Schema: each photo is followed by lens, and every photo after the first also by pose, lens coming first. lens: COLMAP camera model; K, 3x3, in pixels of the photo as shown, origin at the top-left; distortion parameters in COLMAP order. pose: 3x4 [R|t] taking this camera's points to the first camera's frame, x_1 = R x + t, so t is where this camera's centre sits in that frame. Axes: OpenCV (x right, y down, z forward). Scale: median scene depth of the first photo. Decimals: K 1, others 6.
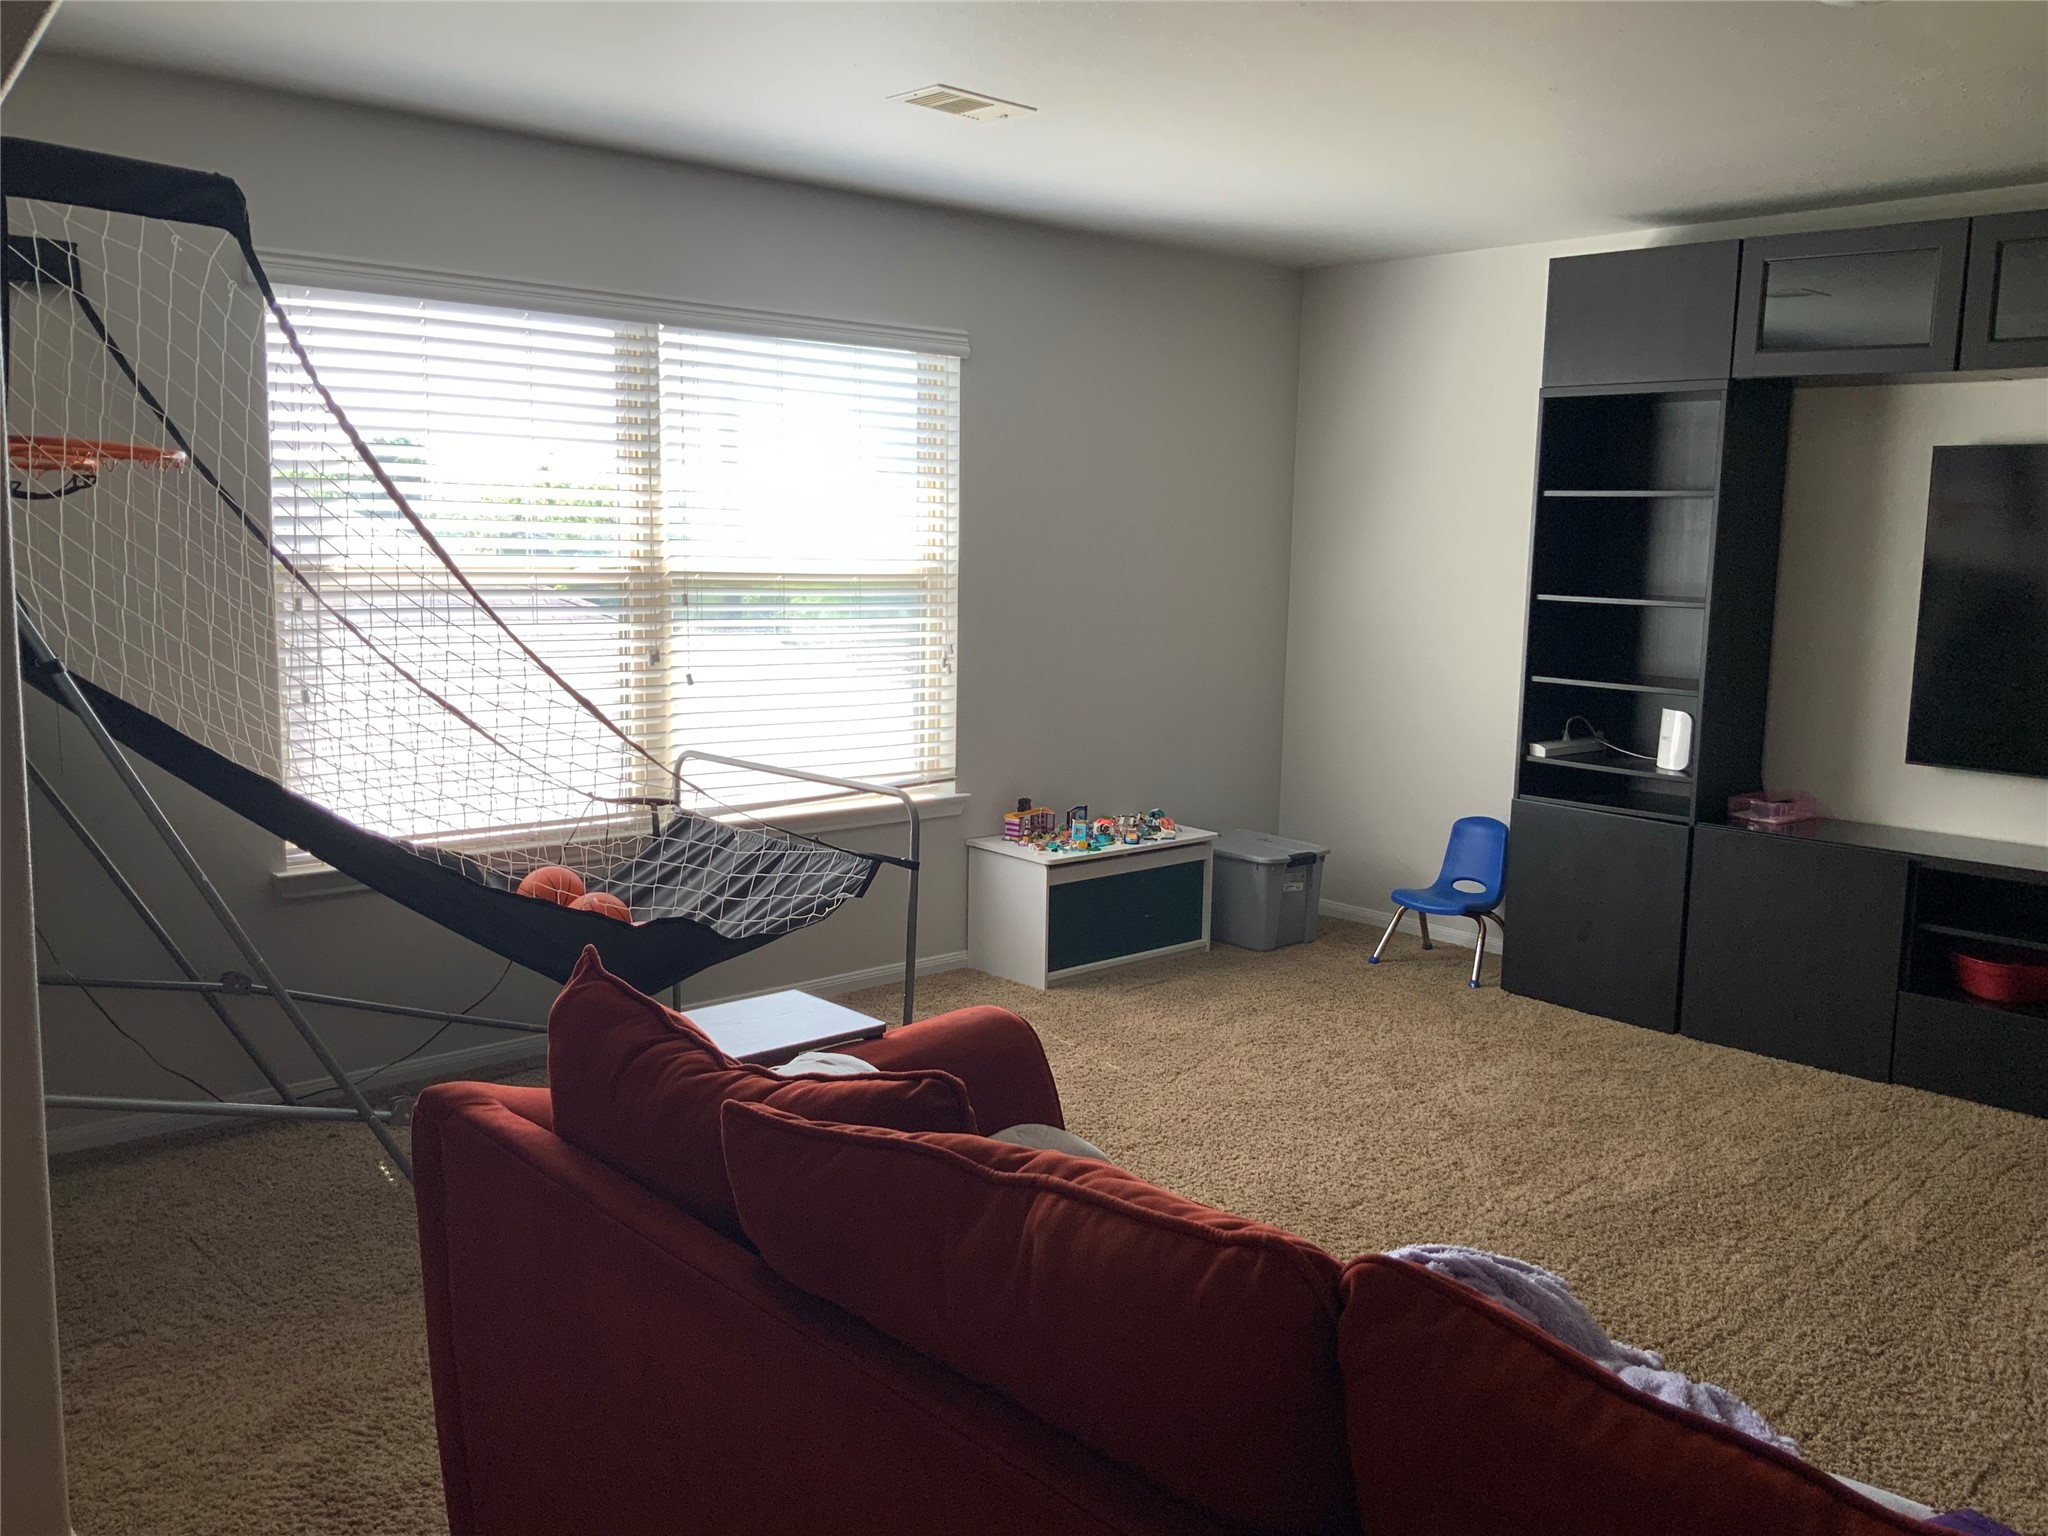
lens RADIAL K [[1715.7, 0, 1024.5], [0, 1715.7, 768.9], [0, 0, 1]] dist [0.069458, -0.137043]
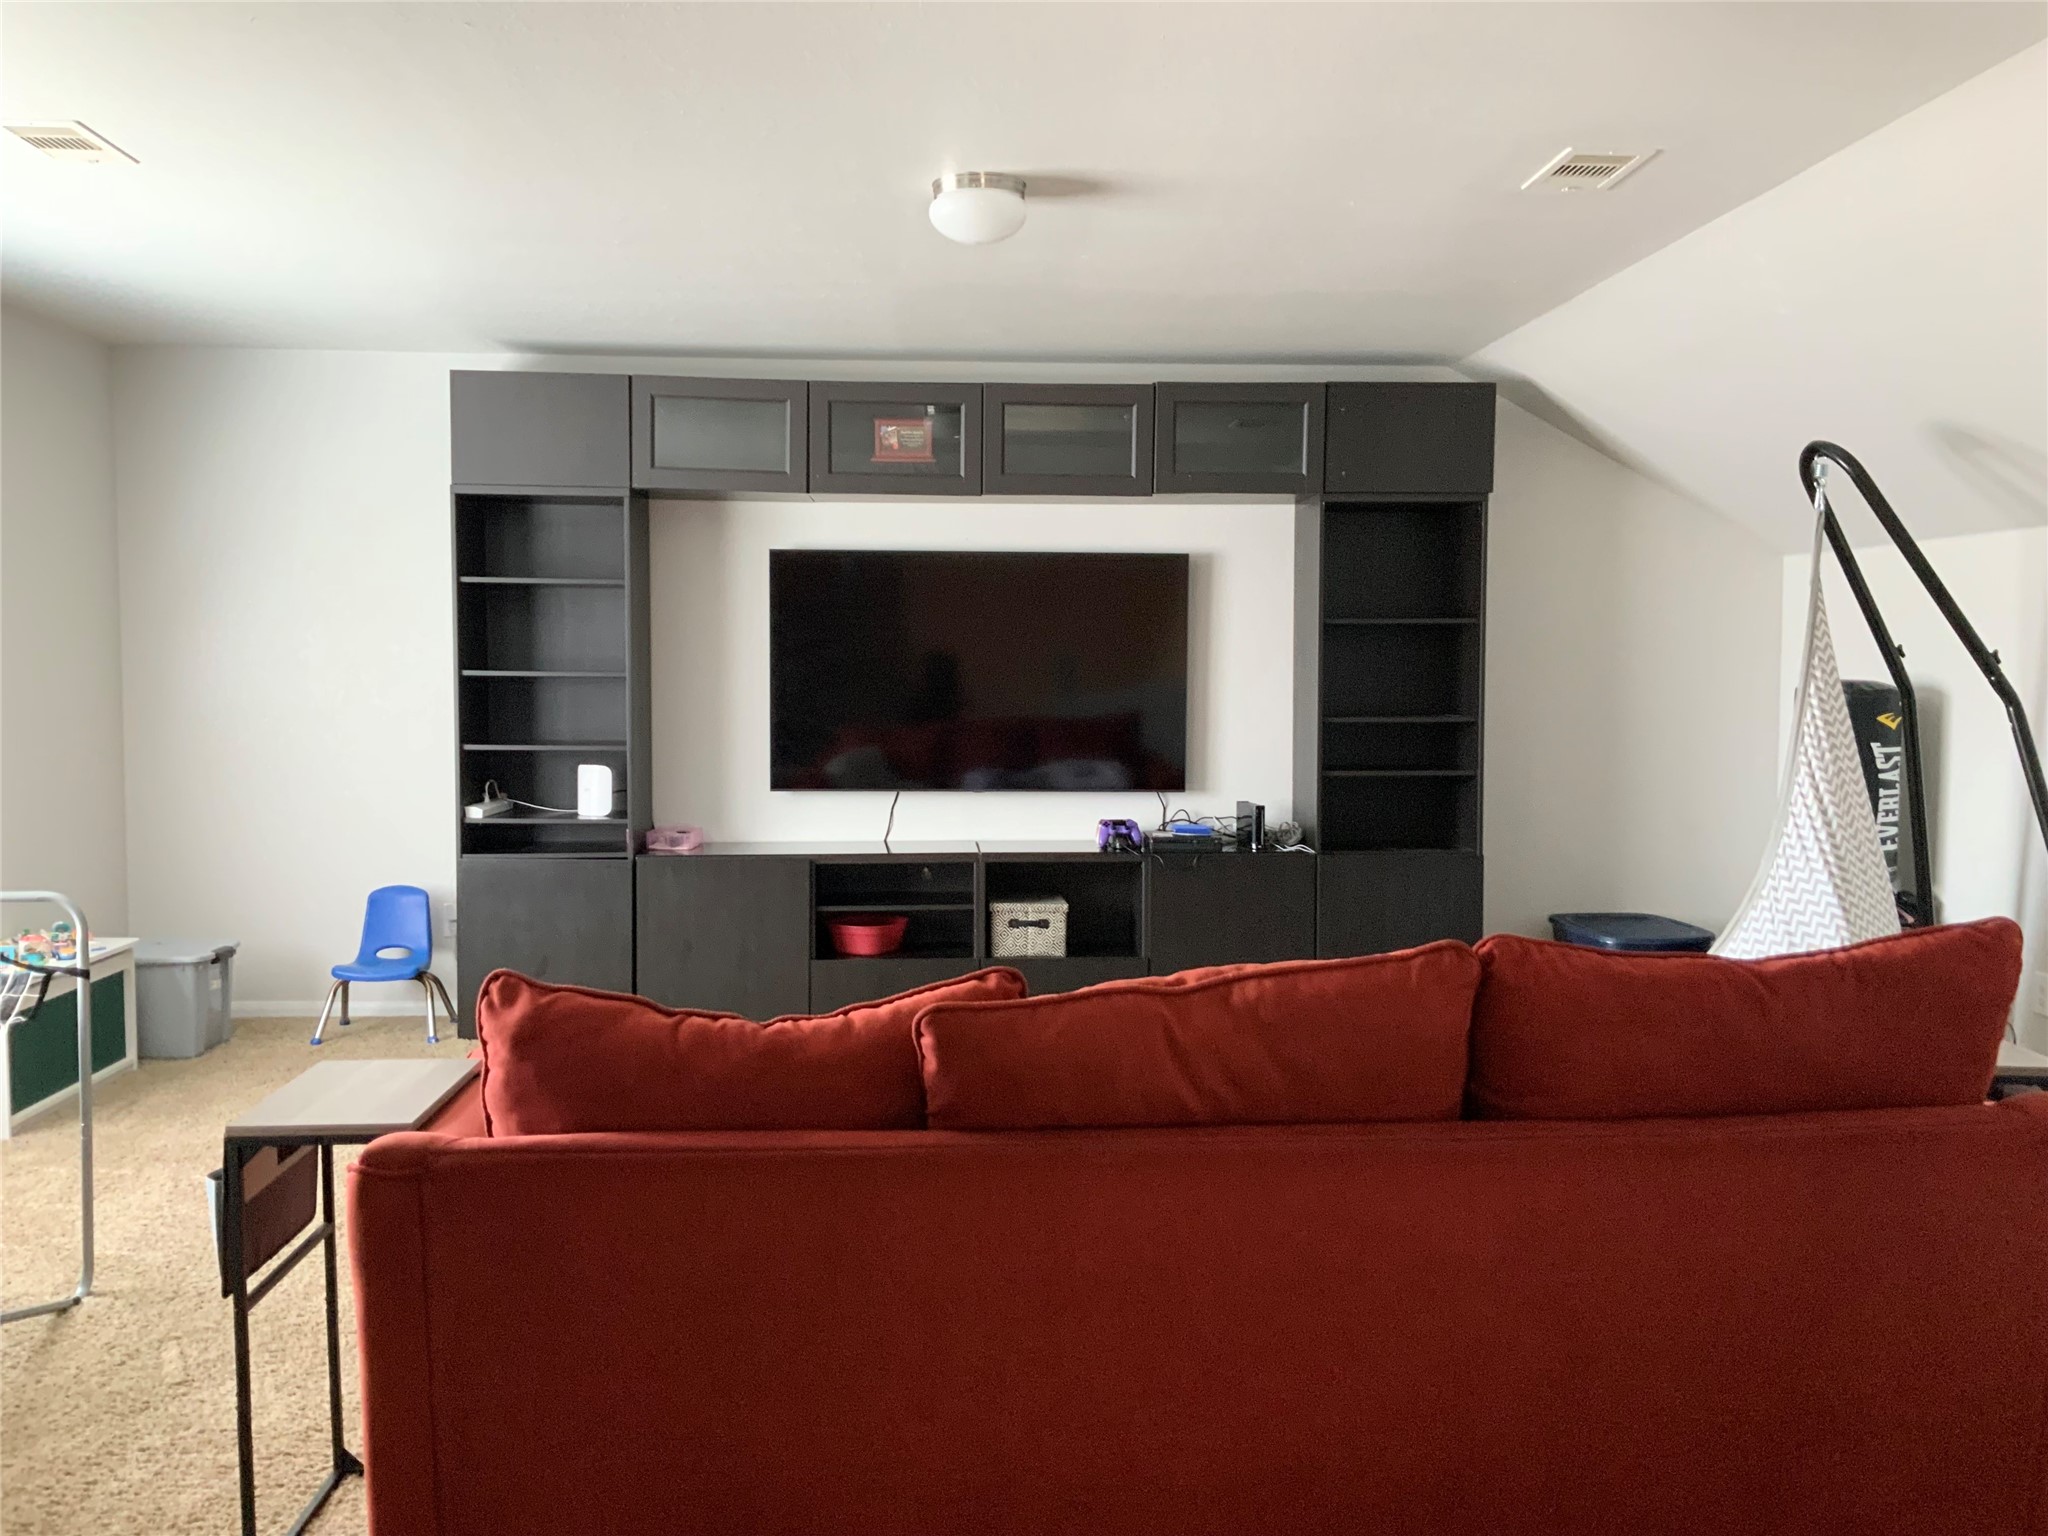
lens RADIAL K [[1715.7, 0, 1028.4], [0, 1715.7, 766.3], [0, 0, 1]] dist [0.069458, -0.137043]
pose [[0.601288, -0.069240, 0.796027, -0.365143], [0.117601, 0.993058, -0.002454, 0.004191], [-0.790331, 0.095089, 0.605256, 0.058029]]
